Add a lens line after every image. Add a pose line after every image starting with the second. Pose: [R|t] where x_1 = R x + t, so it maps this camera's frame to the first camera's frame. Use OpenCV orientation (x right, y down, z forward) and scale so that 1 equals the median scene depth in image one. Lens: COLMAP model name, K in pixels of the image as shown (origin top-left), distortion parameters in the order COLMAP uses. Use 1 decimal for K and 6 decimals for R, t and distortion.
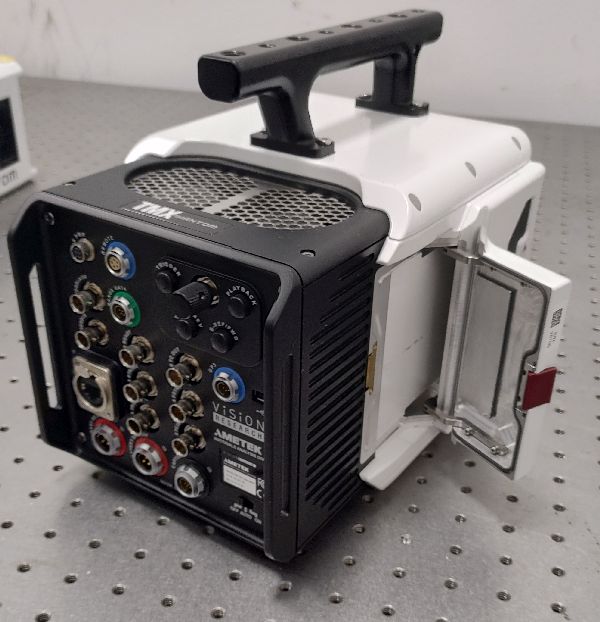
lens RADIAL K [[838.7, 0, 300.5], [0, 838.7, 310.2], [0, 0, 1]] dist [0.080315, 0.000000]
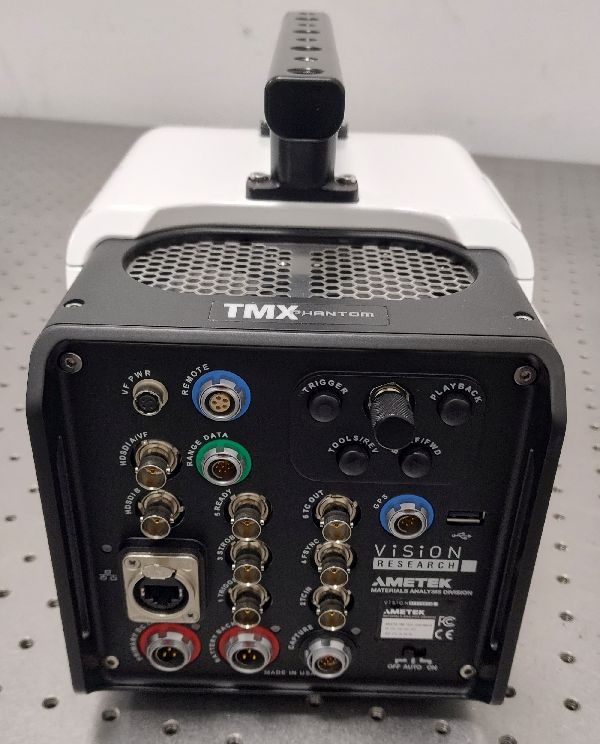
lens RADIAL K [[831.8, 0, 299.2], [0, 831.8, 376.2], [0, 0, 1]] dist [0.045607, 0.000000]
pose [[0.836484, -0.264861, 0.479732, -0.464123], [0.245288, 0.963810, 0.104425, -0.125251], [-0.490028, 0.030323, 0.871179, 0.380654]]
